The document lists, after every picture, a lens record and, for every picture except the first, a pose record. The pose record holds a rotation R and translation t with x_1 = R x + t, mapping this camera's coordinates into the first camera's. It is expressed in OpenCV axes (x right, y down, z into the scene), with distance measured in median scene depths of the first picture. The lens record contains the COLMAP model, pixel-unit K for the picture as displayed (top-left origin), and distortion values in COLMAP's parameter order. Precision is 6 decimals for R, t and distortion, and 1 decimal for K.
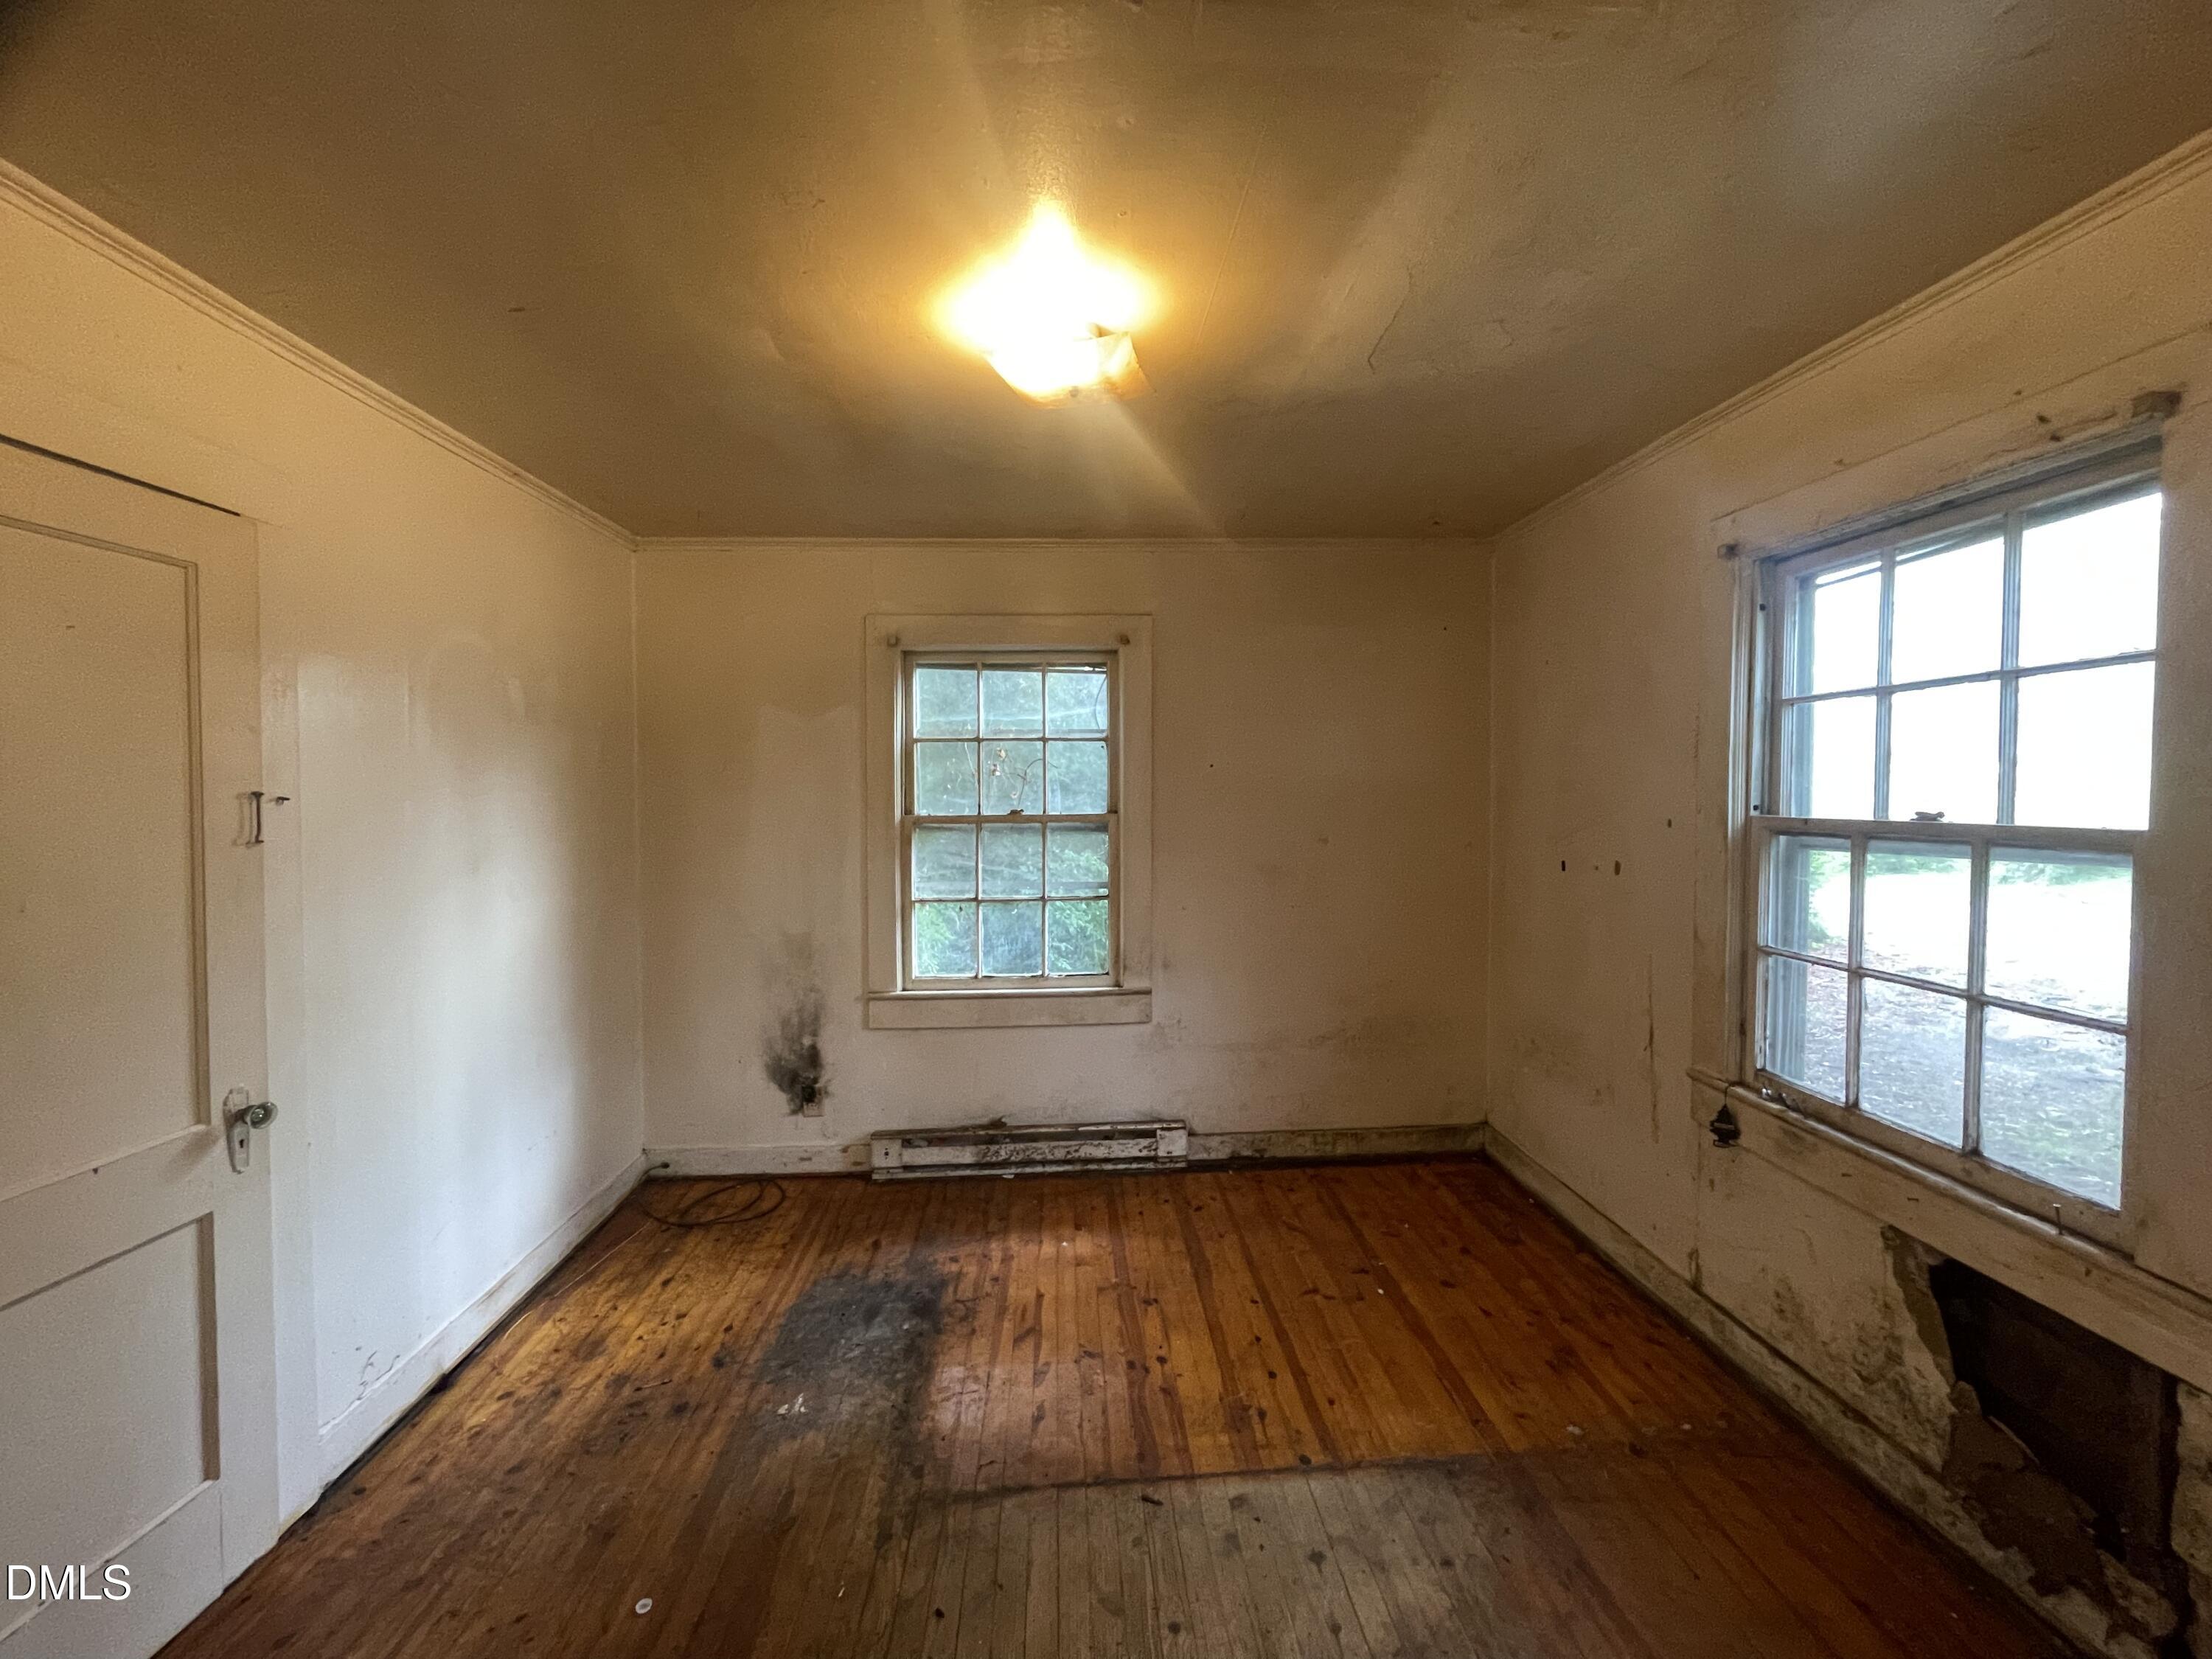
lens RADIAL K [[855.8, 0, 1106.0], [0, 855.8, 829.5], [0, 0, 1]] dist [0.000393, 0.000213]
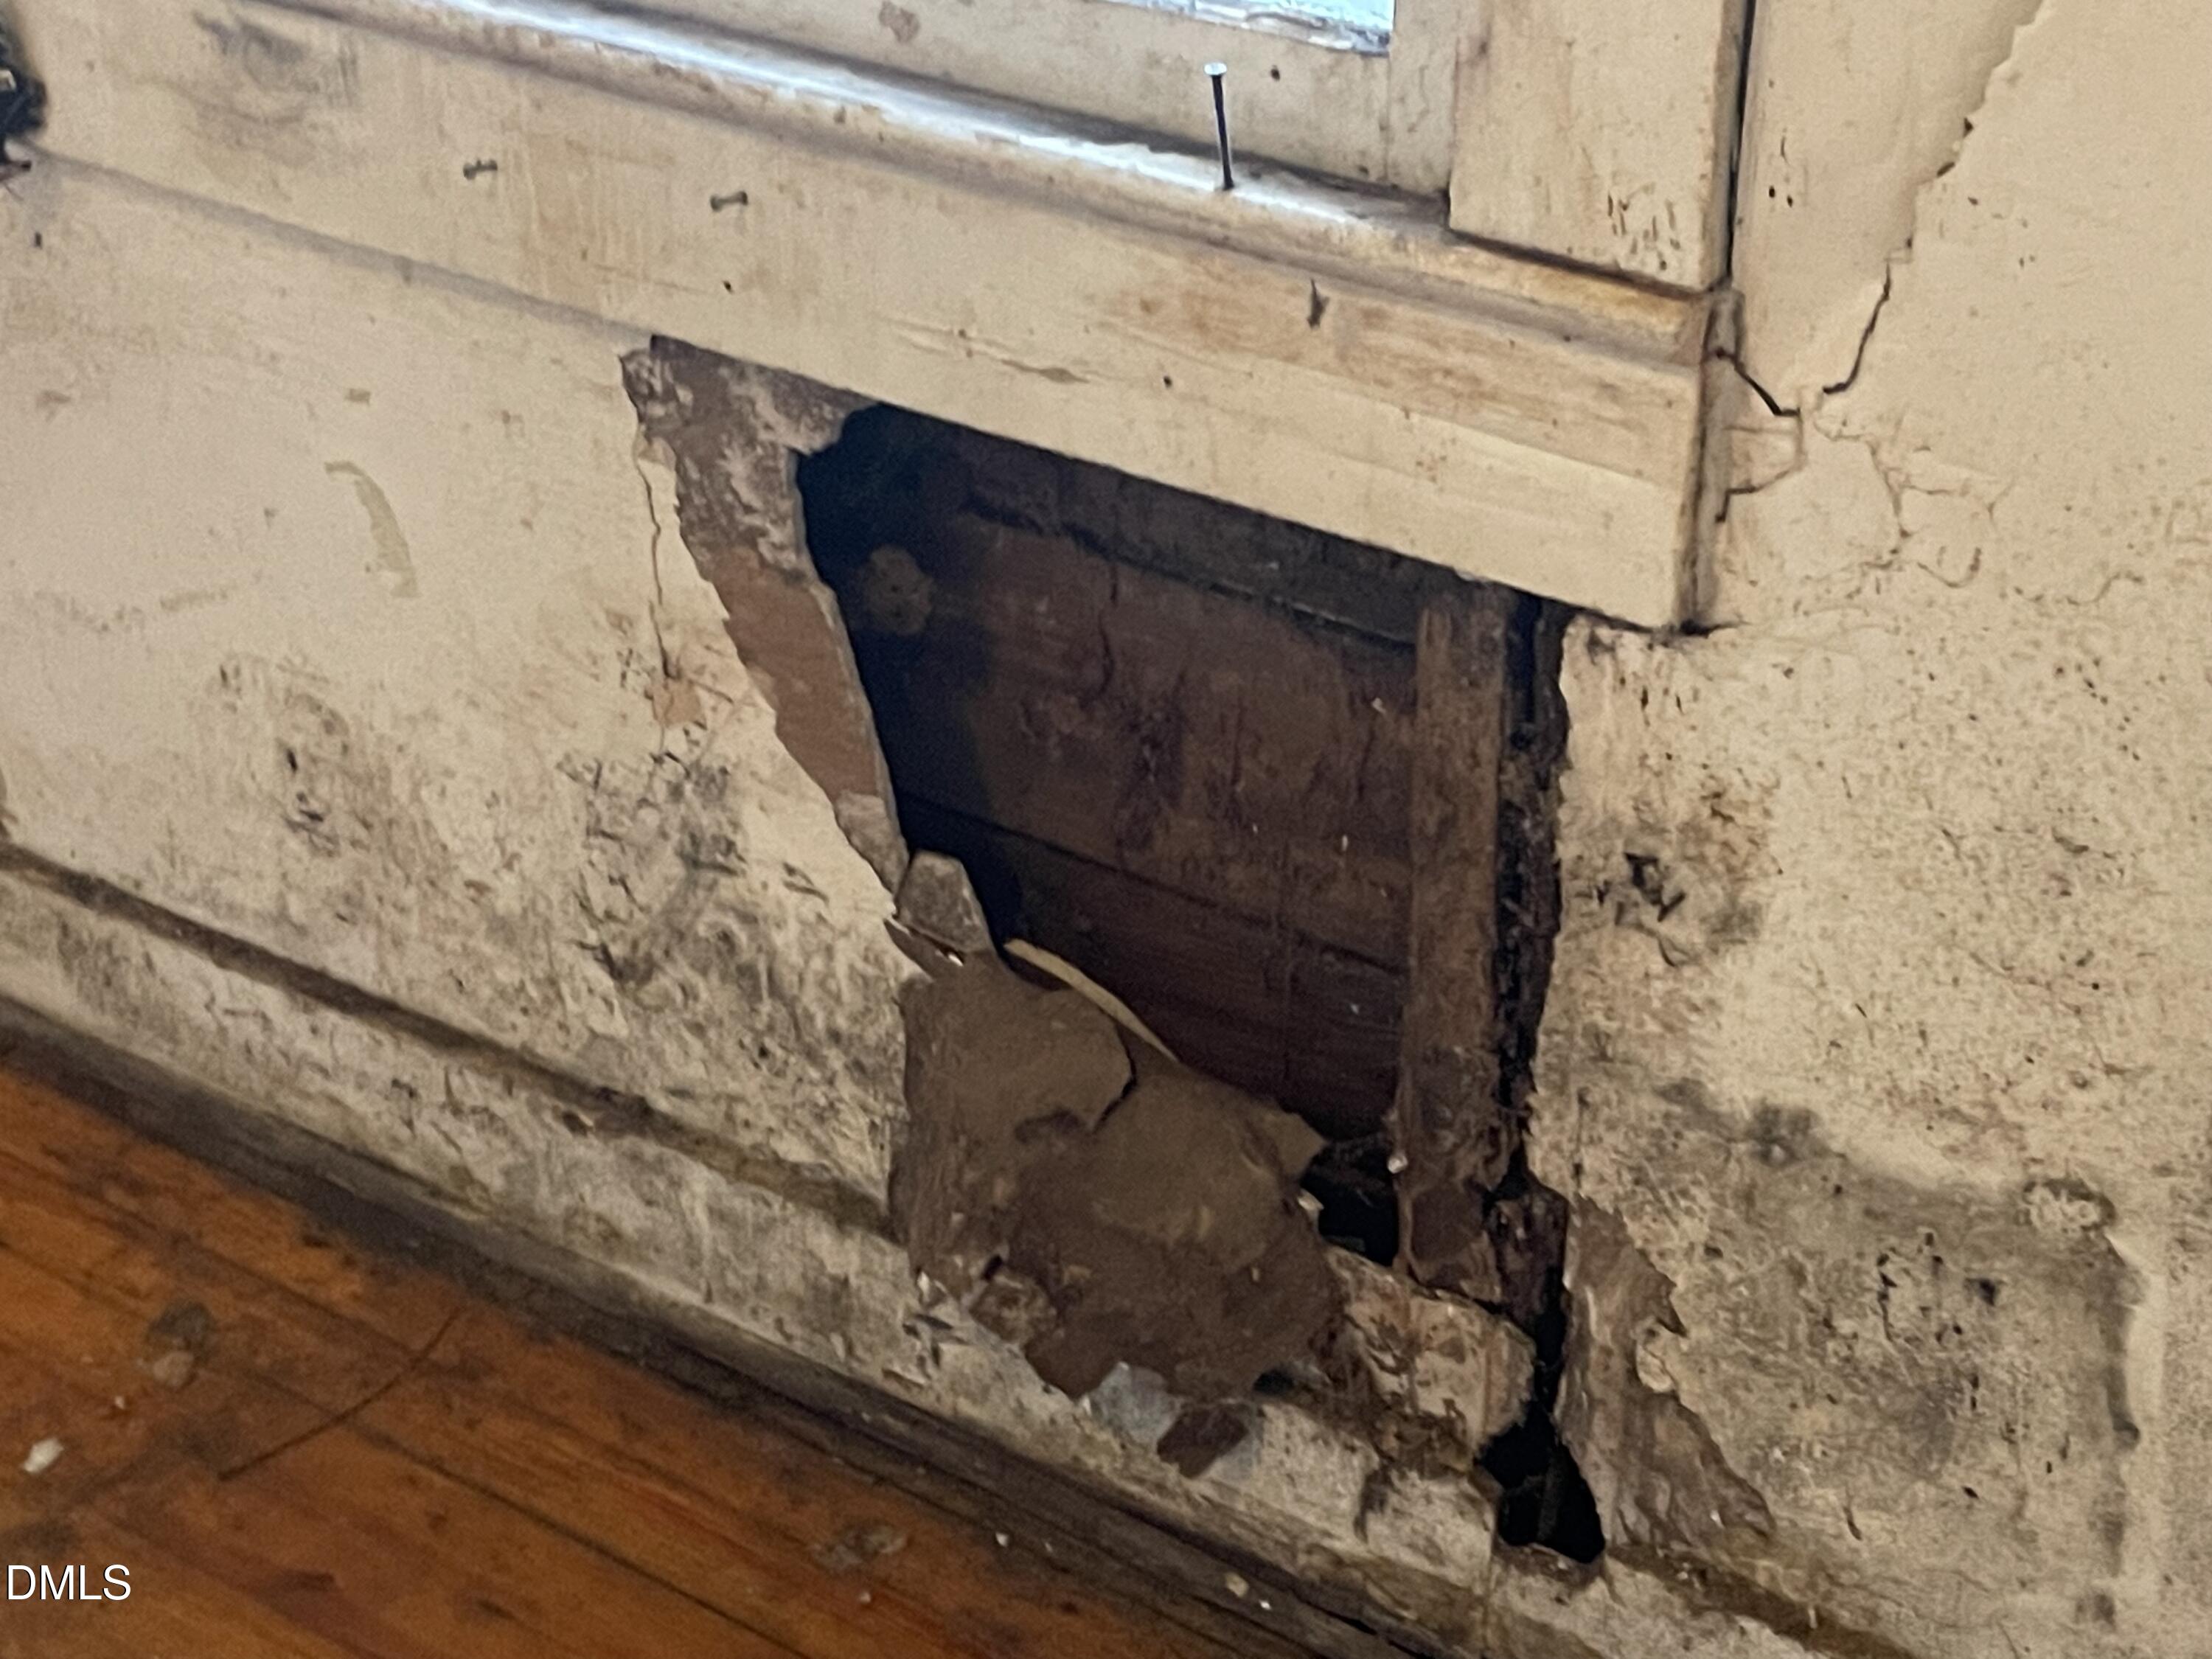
lens RADIAL K [[3865.5, 0, 1106.0], [0, 3865.5, 829.5], [0, 0, 1]] dist [0.077955, 0.098492]
pose [[0.598656, -0.383523, 0.703222, 0.235273], [0.020492, 0.884969, 0.465199, 0.112288], [-0.800744, -0.264084, 0.537652, 0.342842]]
